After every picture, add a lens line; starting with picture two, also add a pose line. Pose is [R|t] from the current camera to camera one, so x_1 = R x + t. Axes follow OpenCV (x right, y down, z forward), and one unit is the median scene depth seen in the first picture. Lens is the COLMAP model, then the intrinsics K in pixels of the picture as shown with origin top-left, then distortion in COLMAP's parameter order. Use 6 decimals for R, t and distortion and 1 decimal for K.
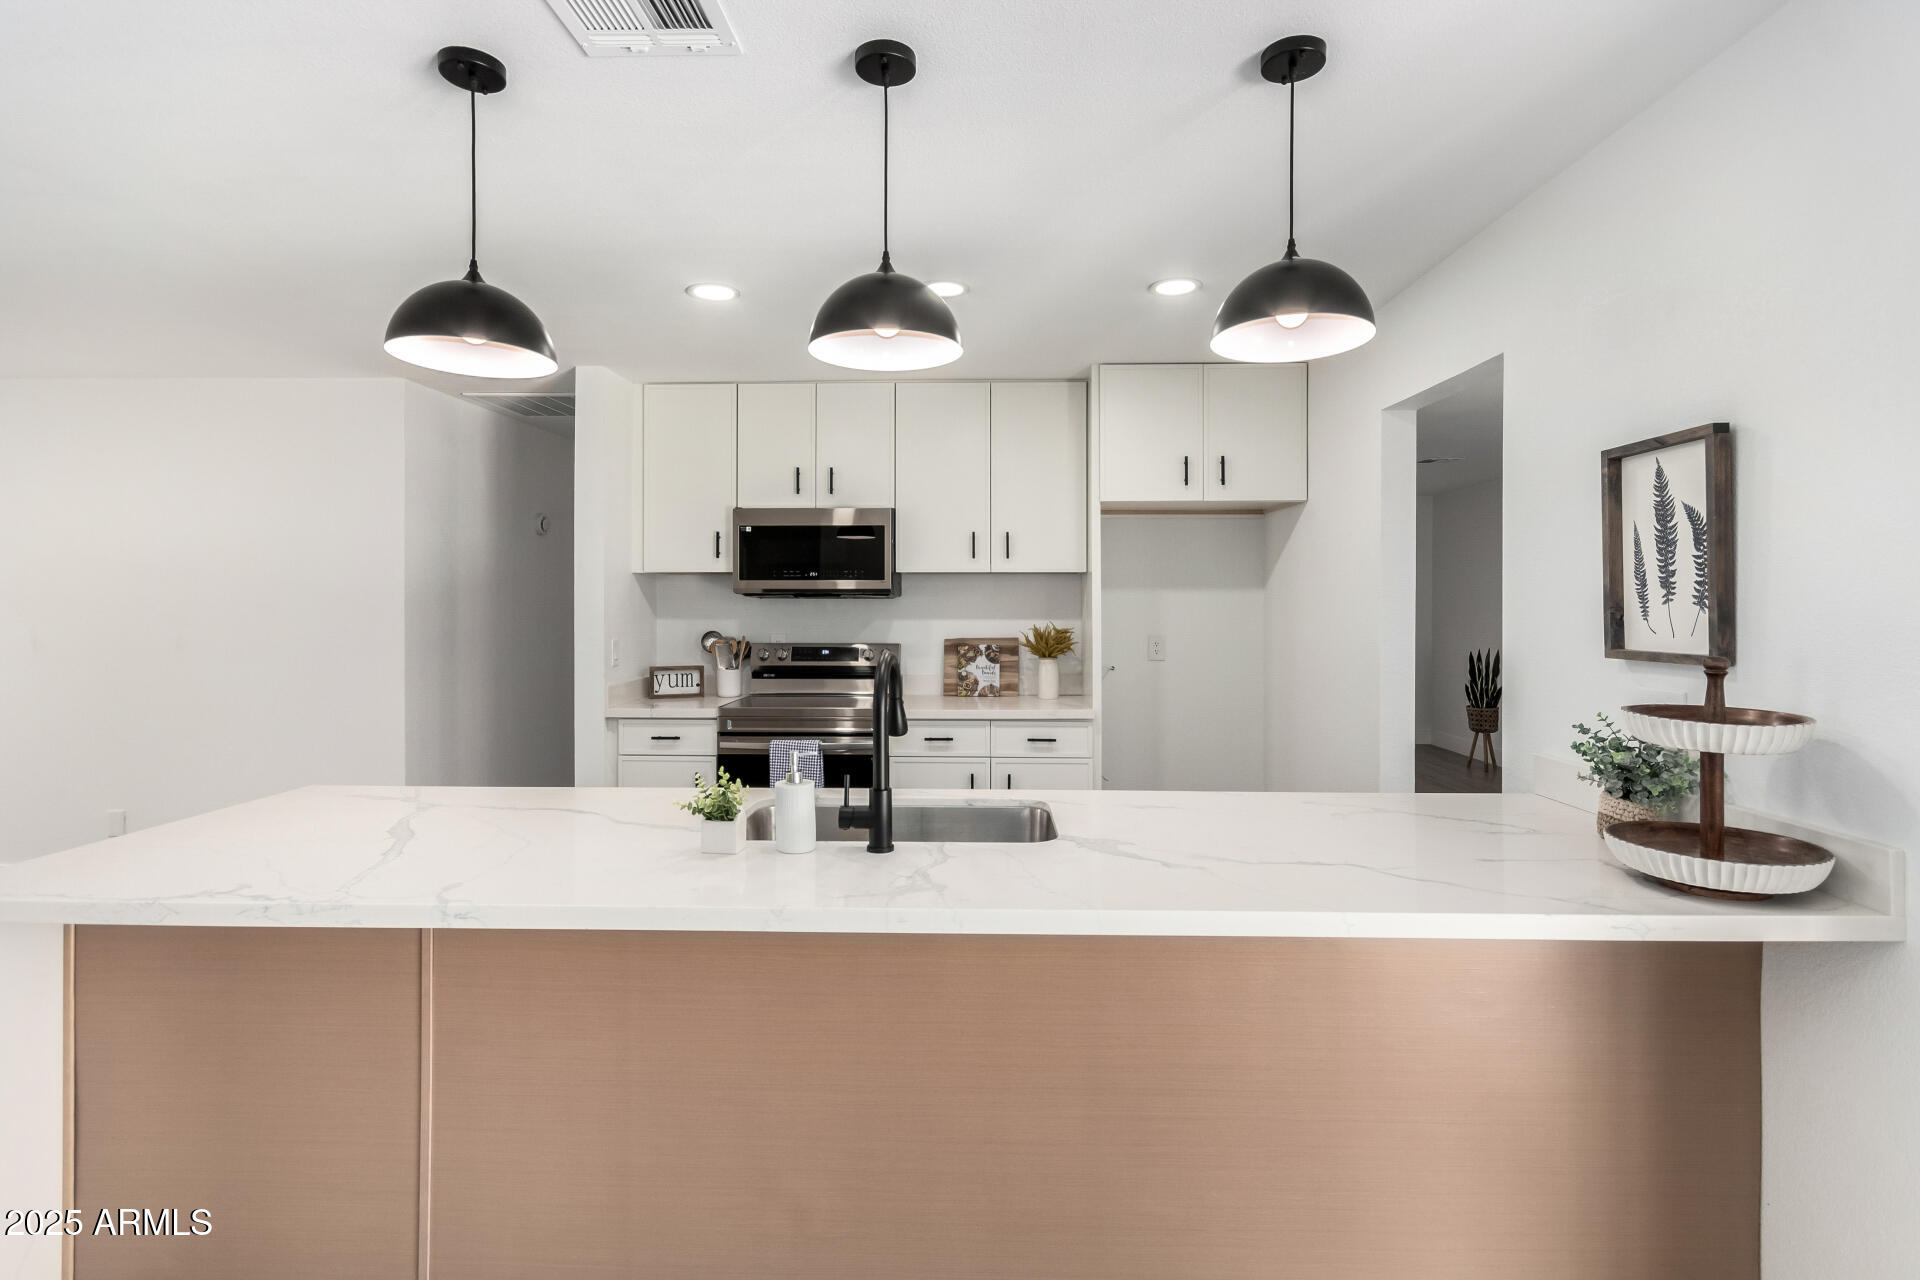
lens RADIAL K [[899.7, 0, 959.8], [0, 899.7, 601.0], [0, 0, 1]] dist [0.000496, 0.000010]
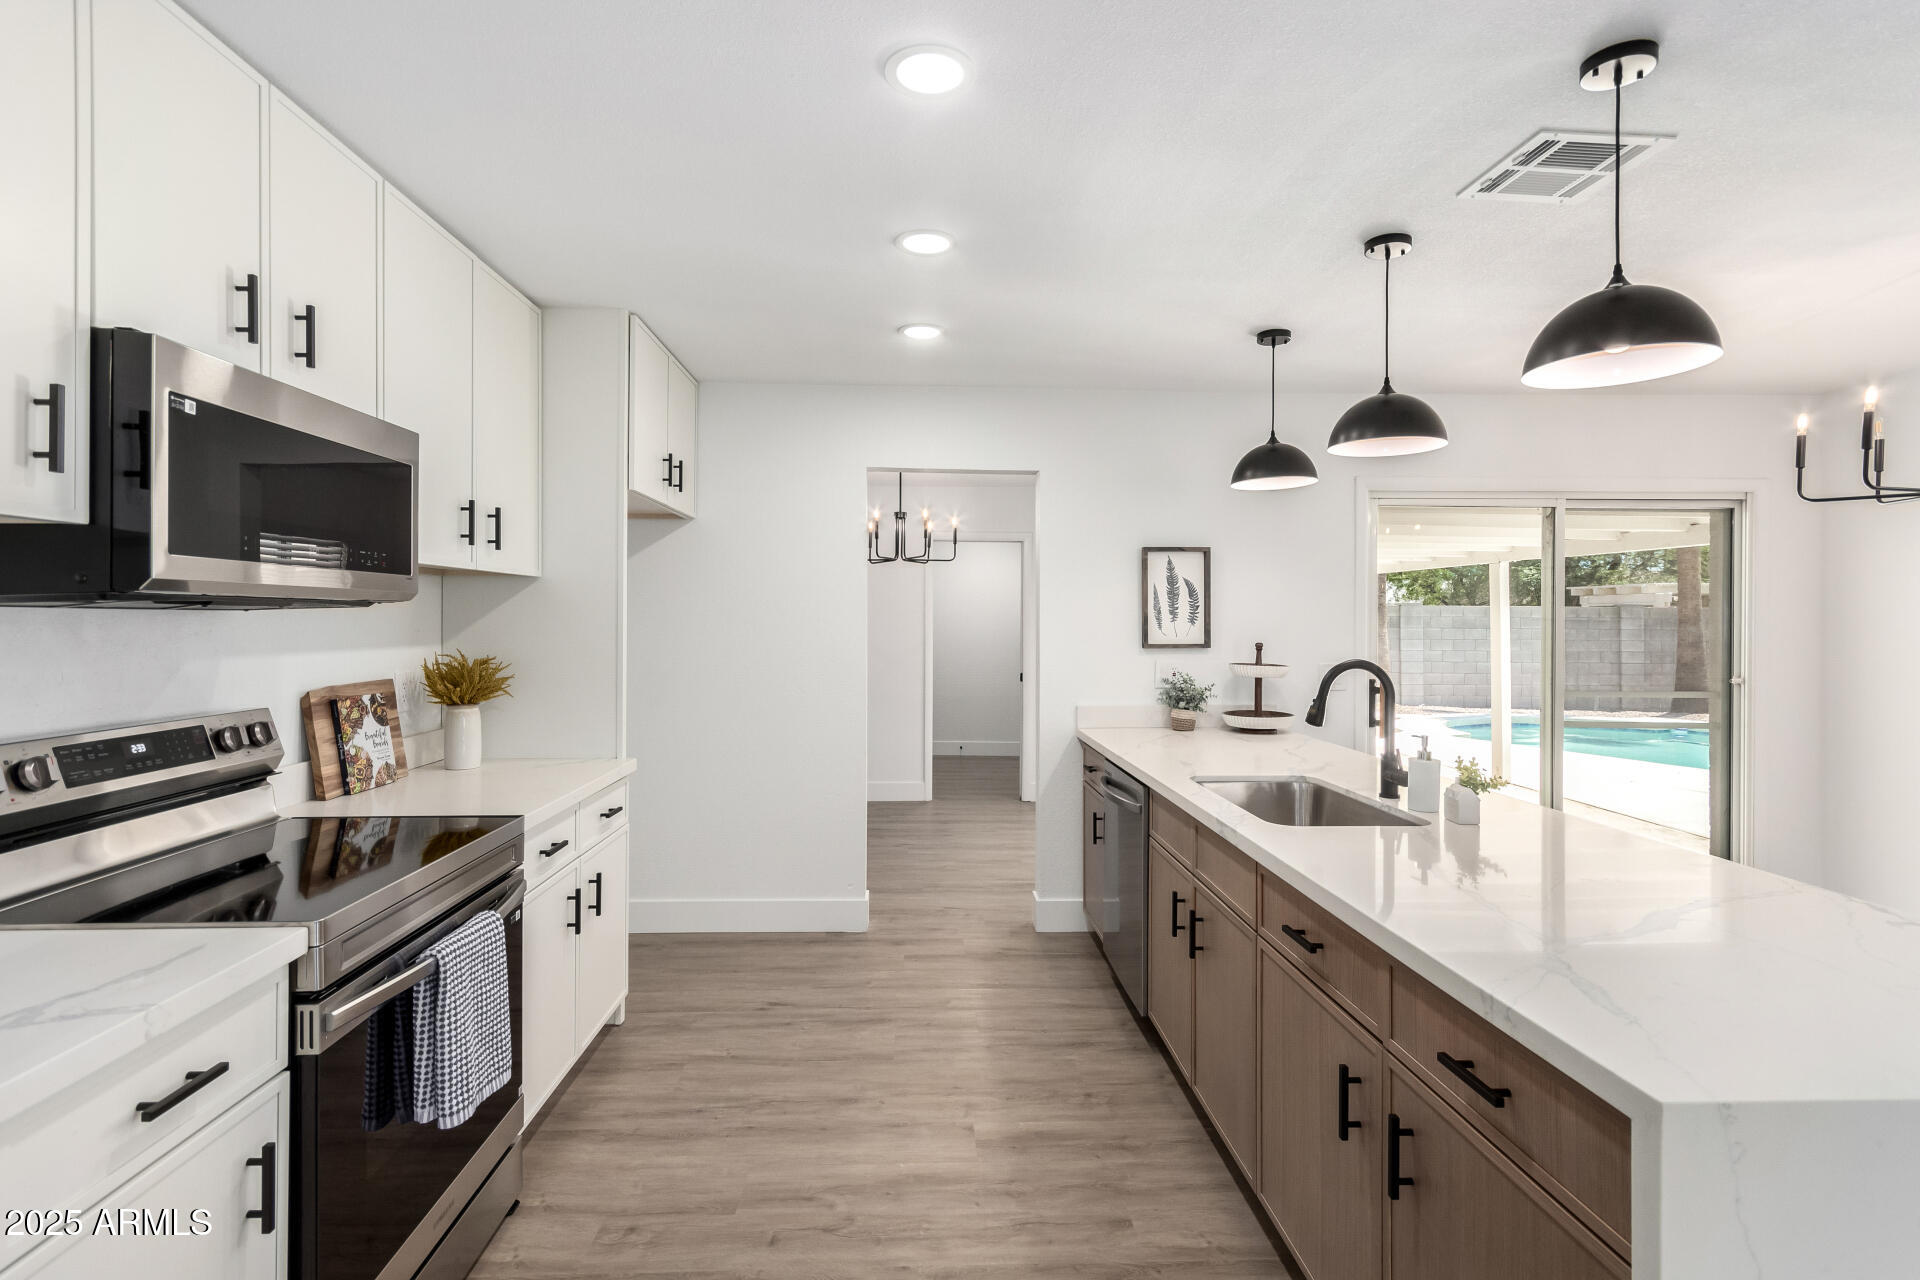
lens RADIAL K [[928.5, 0, 951.7], [0, 928.5, 617.2], [0, 0, 1]] dist [0.000804, -0.000156]
pose [[-0.077246, -0.000557, 0.997012, -0.618516], [-0.006540, 0.999979, 0.000052, -0.002263], [-0.996991, -0.006516, -0.077248, 0.732658]]
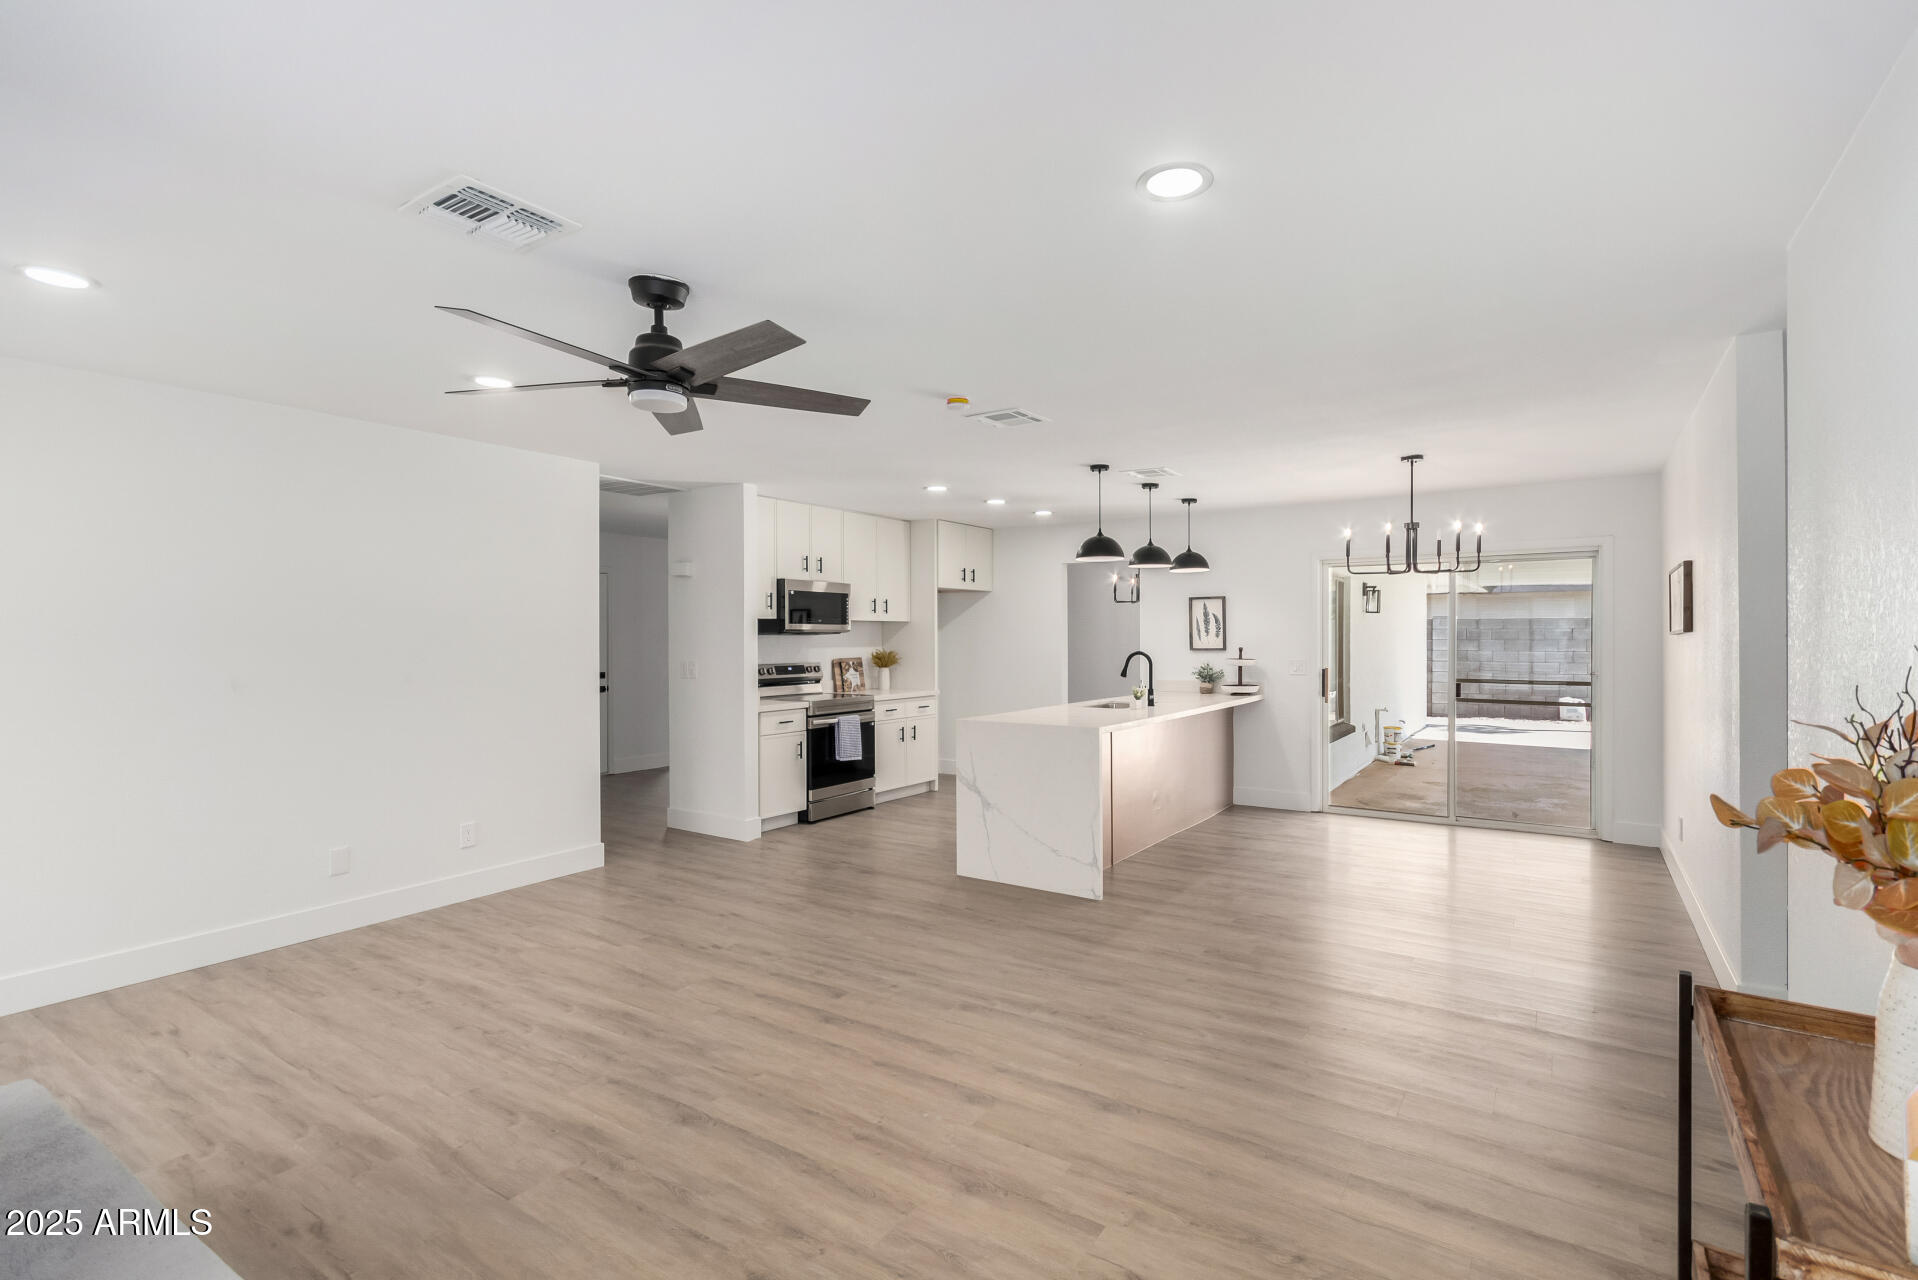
lens RADIAL K [[917.8, 0, 913.7], [0, 917.8, 636.4], [0, 0, 1]] dist [-0.000451, -0.000031]
pose [[0.555434, -0.003758, 0.831552, -1.489717], [0.002823, 0.999993, 0.002633, -0.005042], [-0.831556, 0.000885, 0.555440, -0.098089]]
